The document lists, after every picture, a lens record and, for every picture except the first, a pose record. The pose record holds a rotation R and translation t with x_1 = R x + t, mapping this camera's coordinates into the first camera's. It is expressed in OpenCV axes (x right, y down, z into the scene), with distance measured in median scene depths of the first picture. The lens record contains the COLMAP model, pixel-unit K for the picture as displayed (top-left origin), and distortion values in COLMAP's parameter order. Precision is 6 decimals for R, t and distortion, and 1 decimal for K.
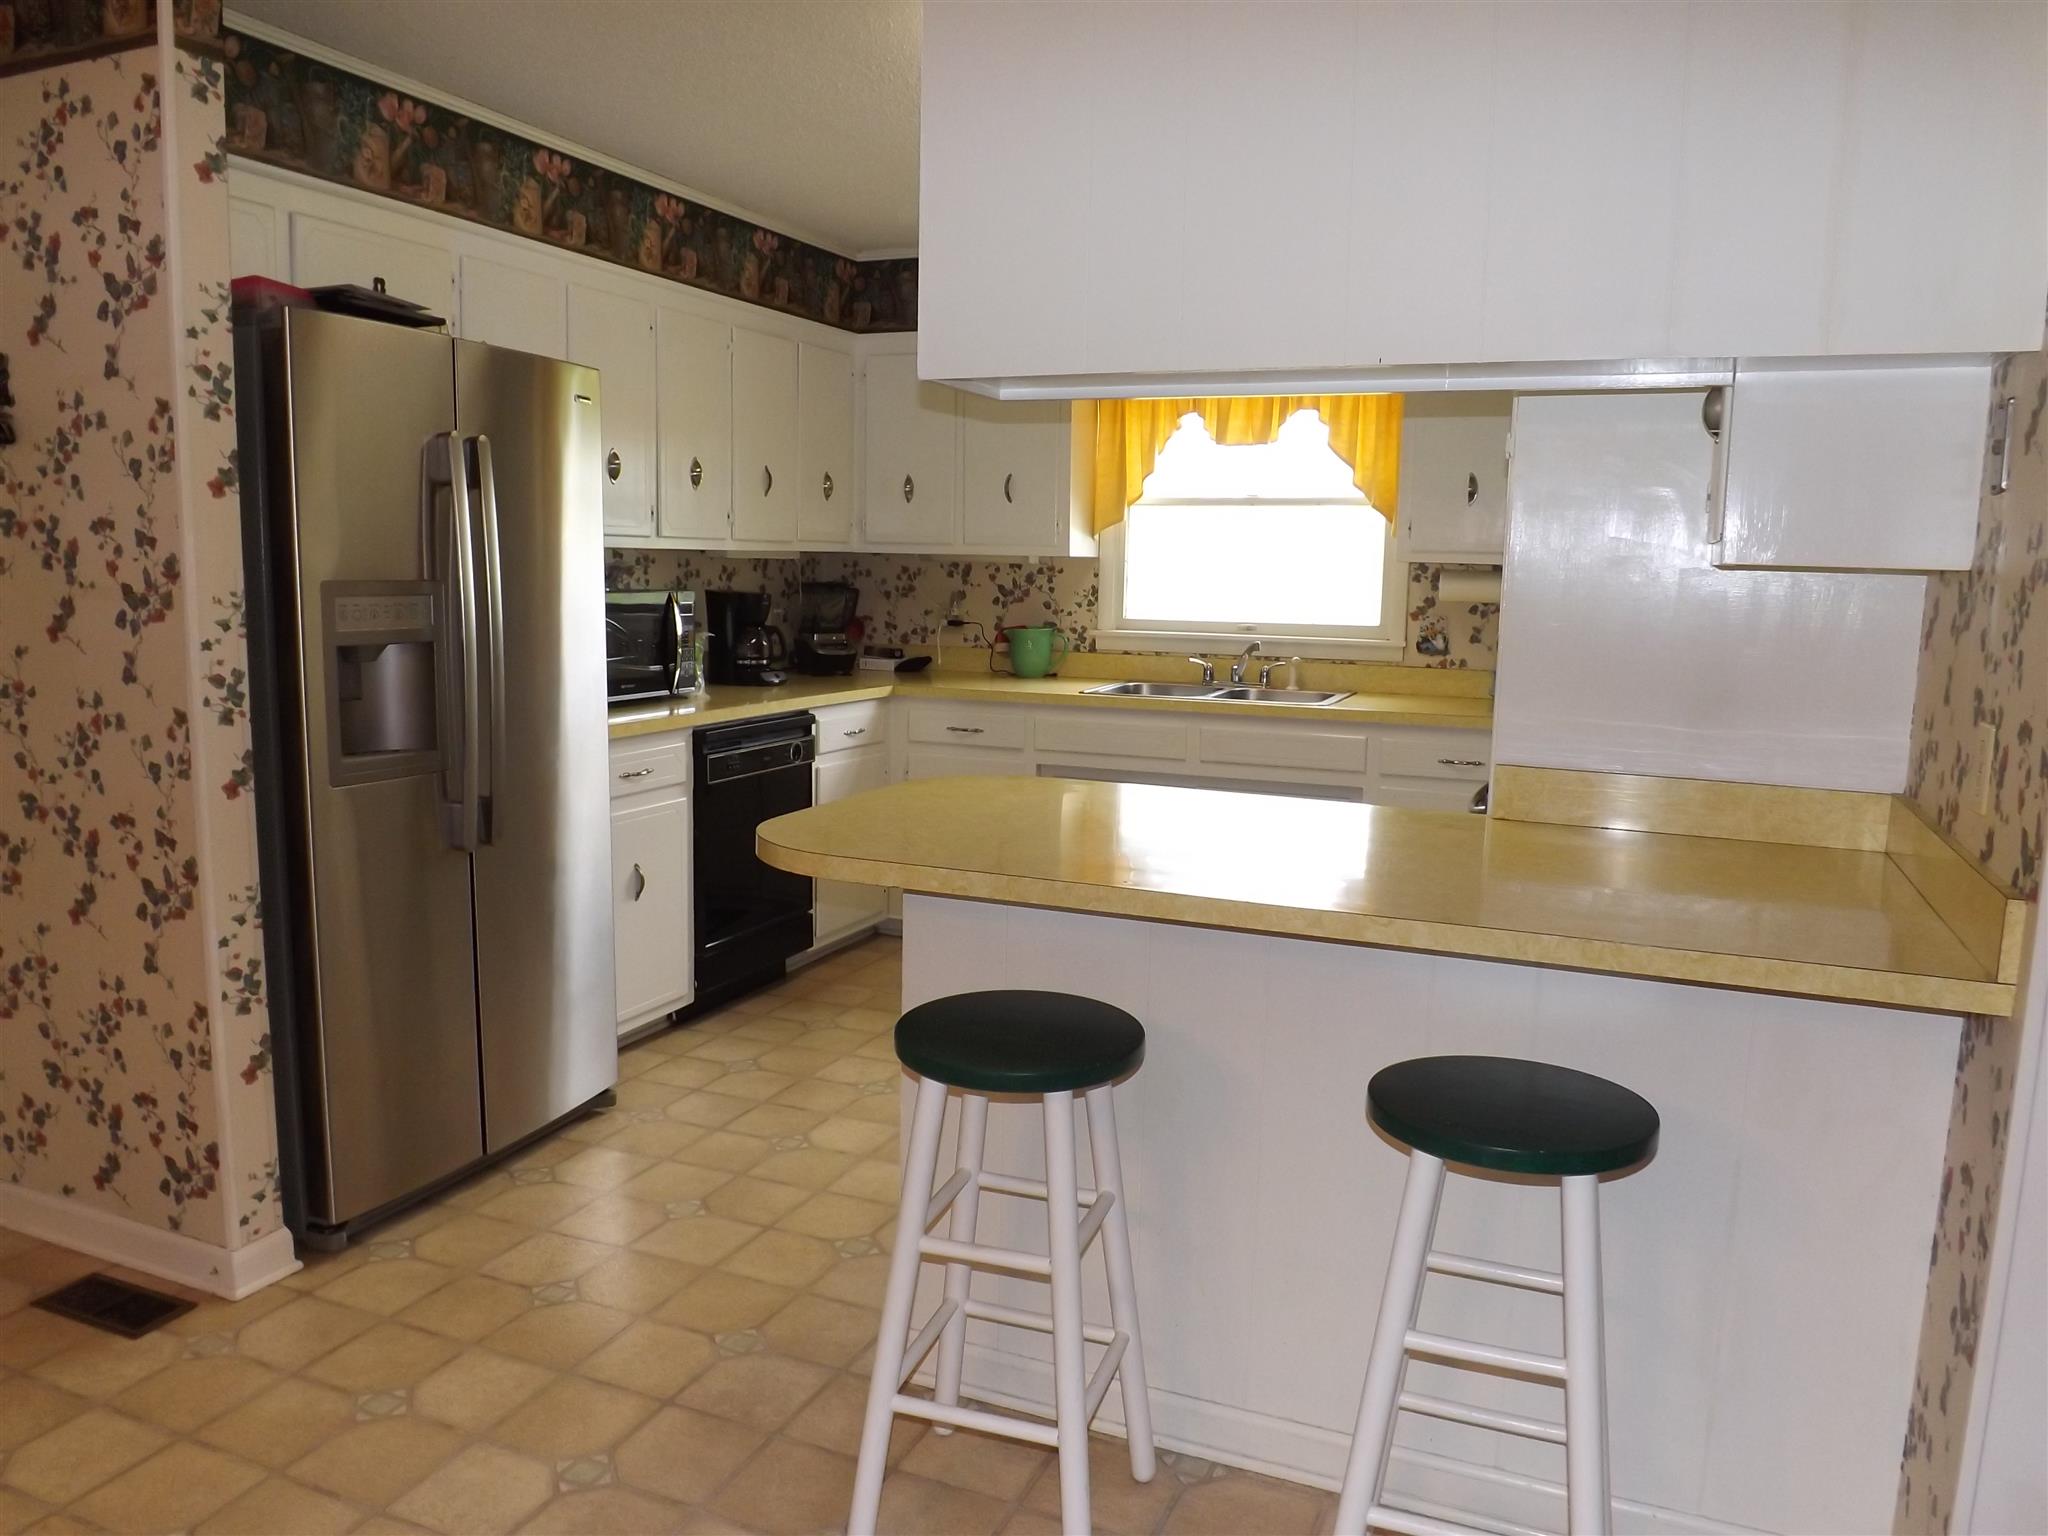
lens RADIAL K [[1485.2, 0, 1029.9], [0, 1485.2, 764.6], [0, 0, 1]] dist [-0.061145, 0.019497]
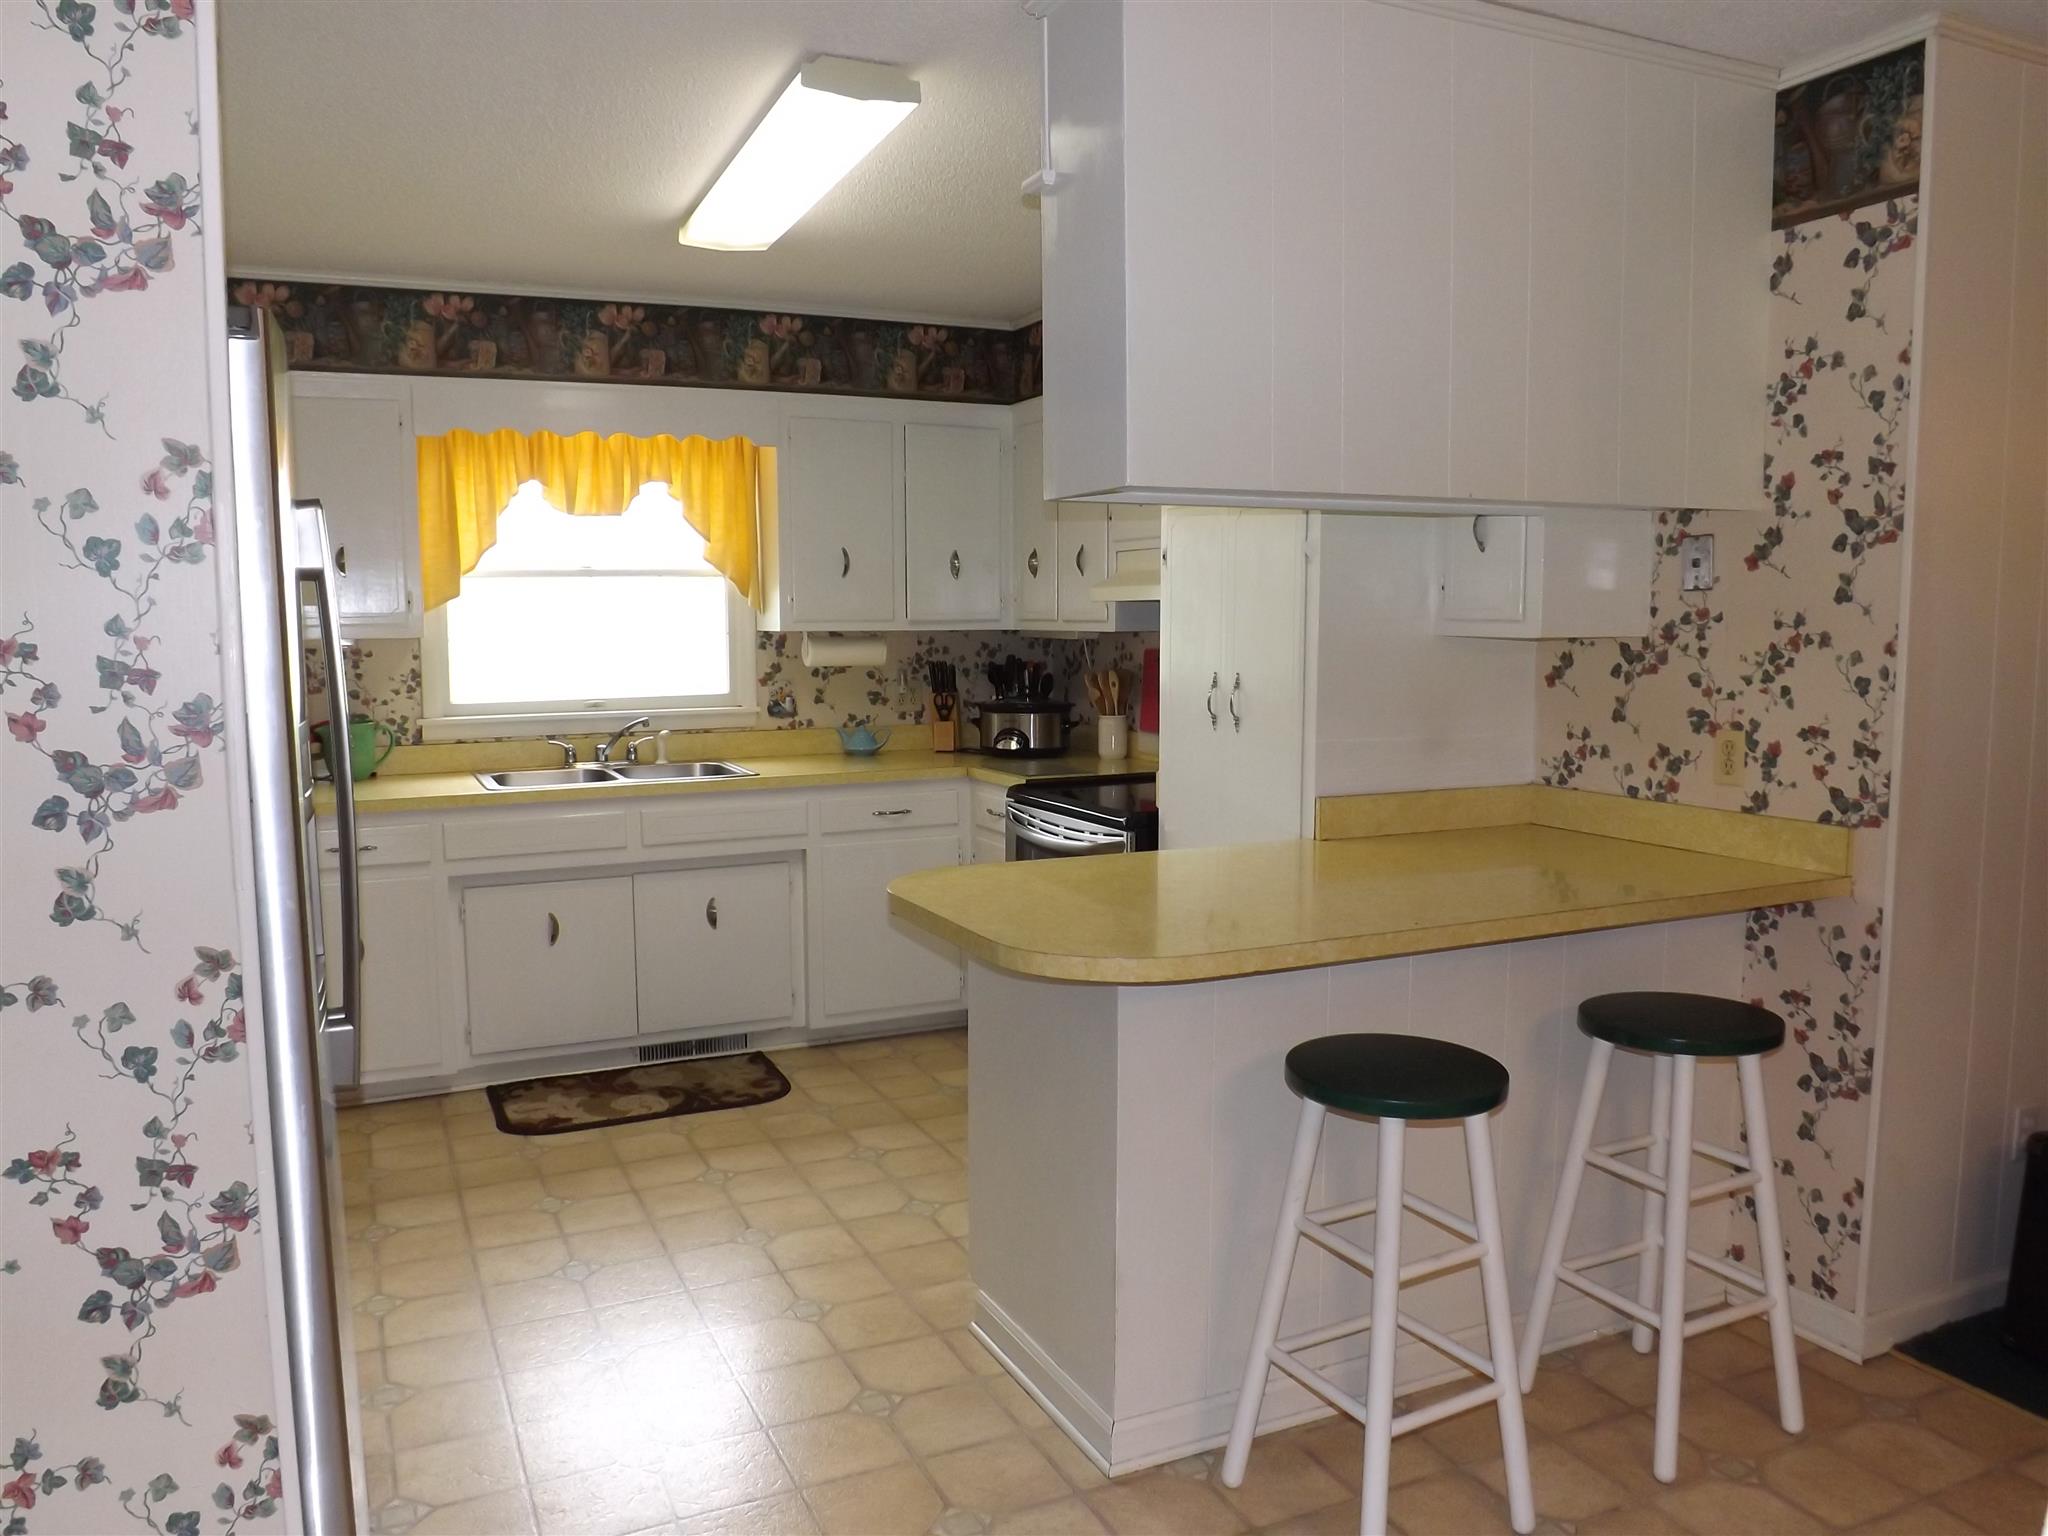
lens RADIAL K [[1485.2, 0, 1023.1], [0, 1485.2, 775.2], [0, 0, 1]] dist [-0.061145, 0.019497]
pose [[0.672104, -0.106079, 0.732819, -0.393153], [0.117292, 0.992442, 0.036087, -0.051052], [-0.731108, 0.061700, 0.679466, 0.156019]]
